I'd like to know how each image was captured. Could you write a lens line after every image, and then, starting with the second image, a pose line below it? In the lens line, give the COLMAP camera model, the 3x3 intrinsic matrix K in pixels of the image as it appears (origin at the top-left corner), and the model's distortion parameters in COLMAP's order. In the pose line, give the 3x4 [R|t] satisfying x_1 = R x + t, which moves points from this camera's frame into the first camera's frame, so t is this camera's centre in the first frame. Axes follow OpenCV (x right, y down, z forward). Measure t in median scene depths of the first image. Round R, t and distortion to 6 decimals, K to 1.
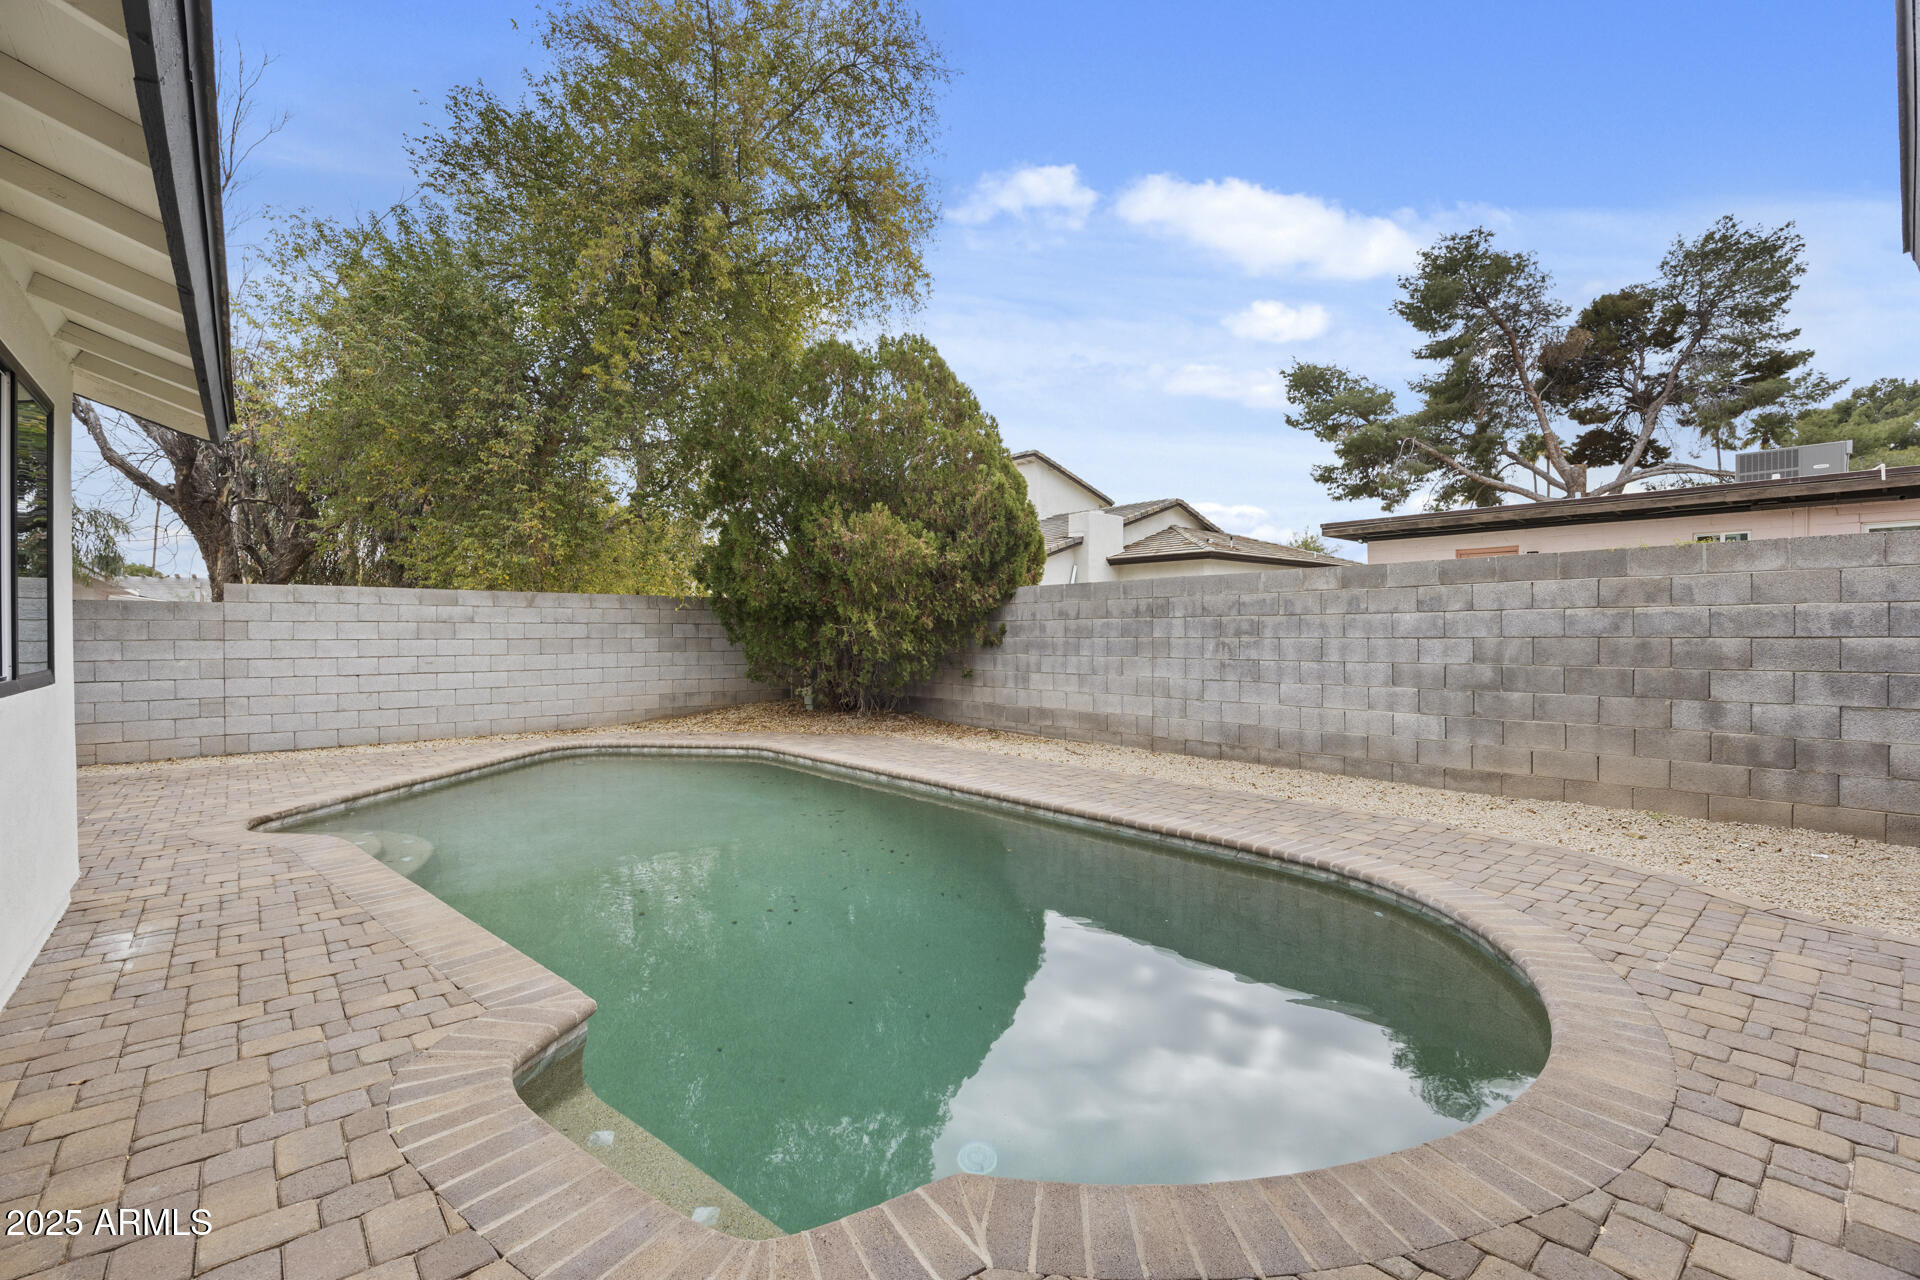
lens RADIAL K [[839.4, 0, 957.8], [0, 839.4, 645.7], [0, 0, 1]] dist [-0.014483, 0.000343]
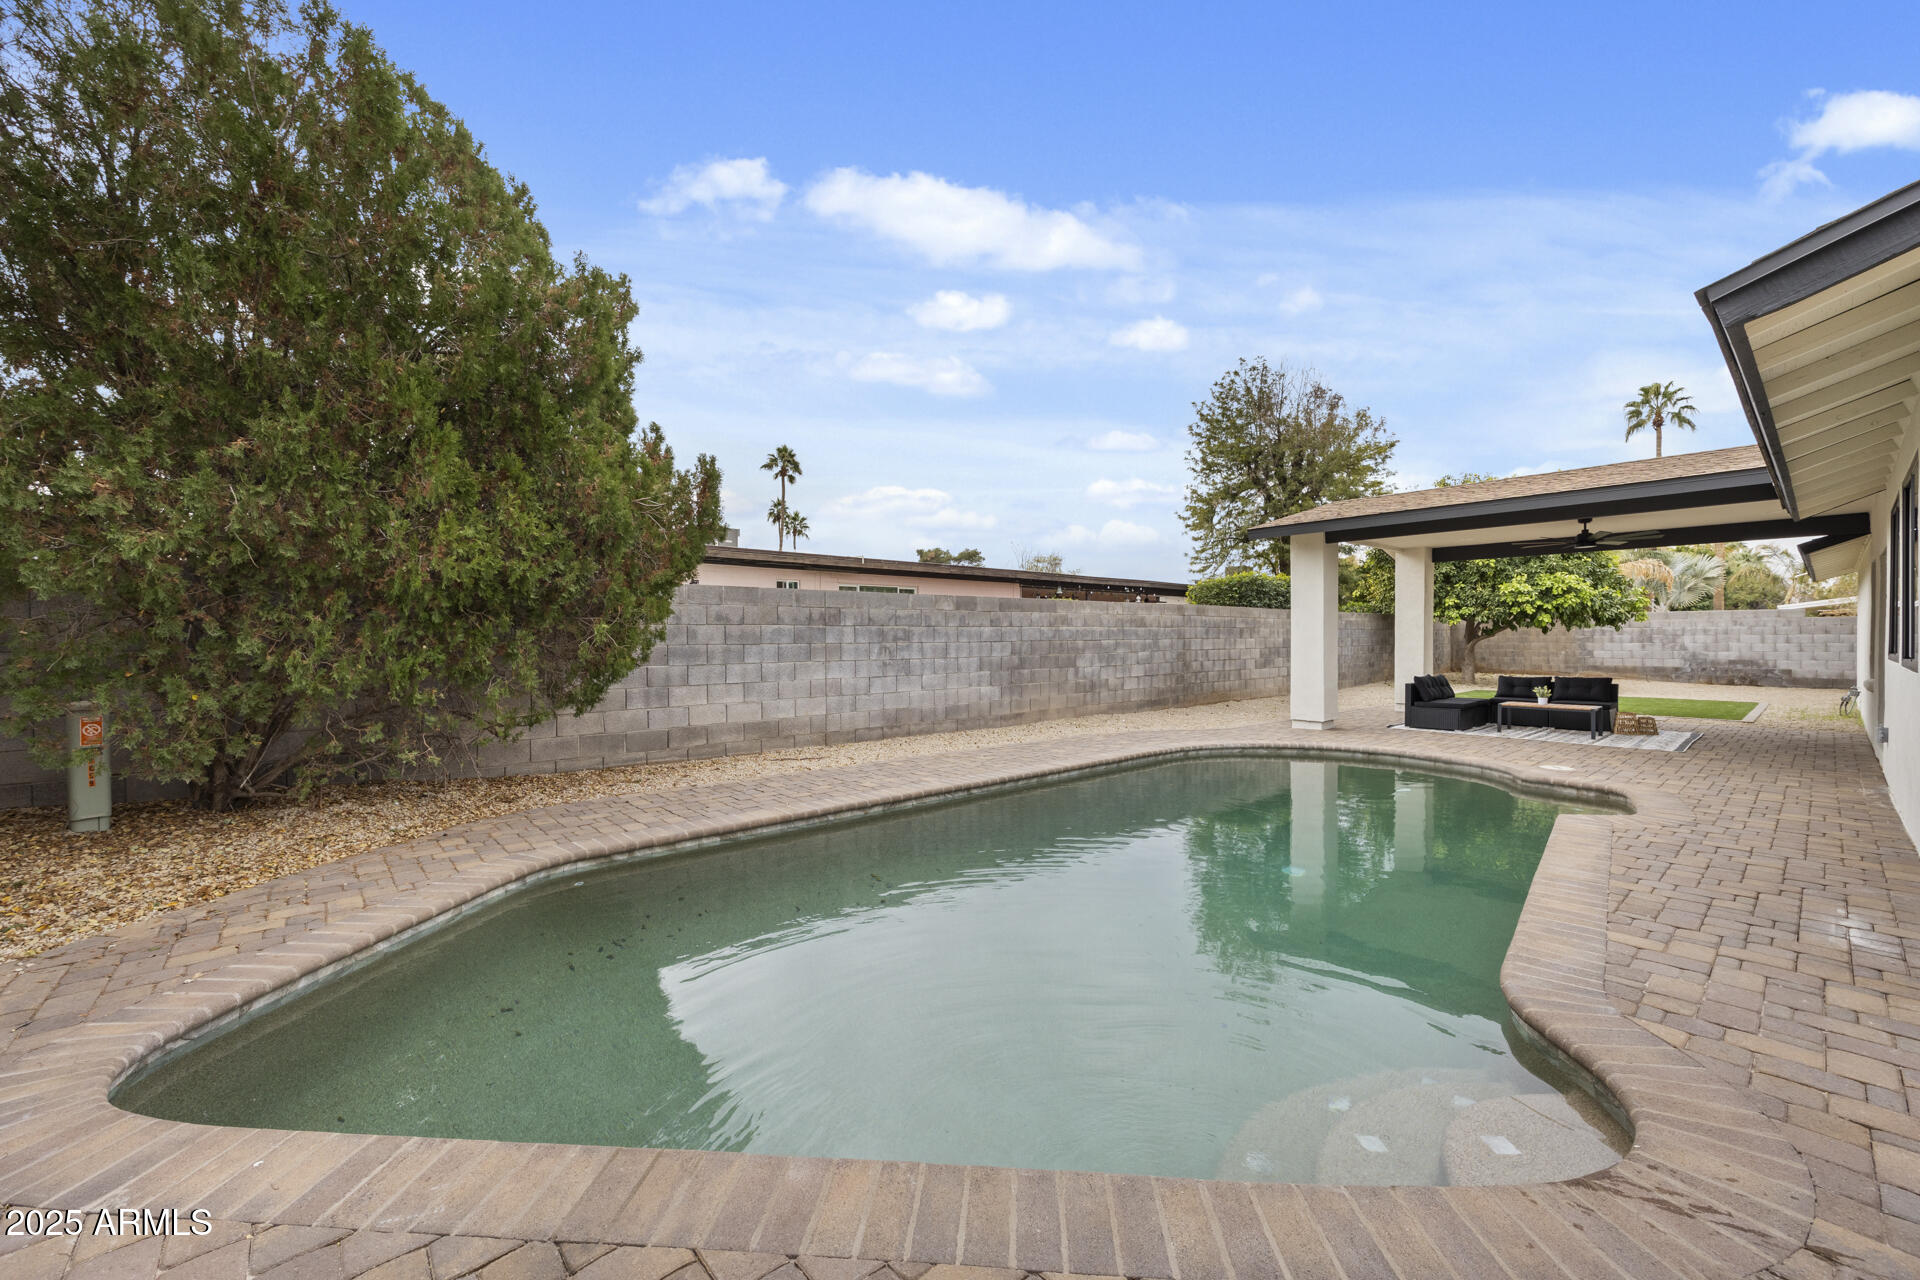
lens RADIAL K [[742.8, 0, 964.6], [0, 742.8, 646.9], [0, 0, 1]] dist [0.004551, -0.000223]
pose [[0.003888, -0.008711, 0.999955, -0.732950], [0.019457, 0.999773, 0.008634, -0.009602], [-0.999803, 0.019423, 0.004057, 0.794335]]
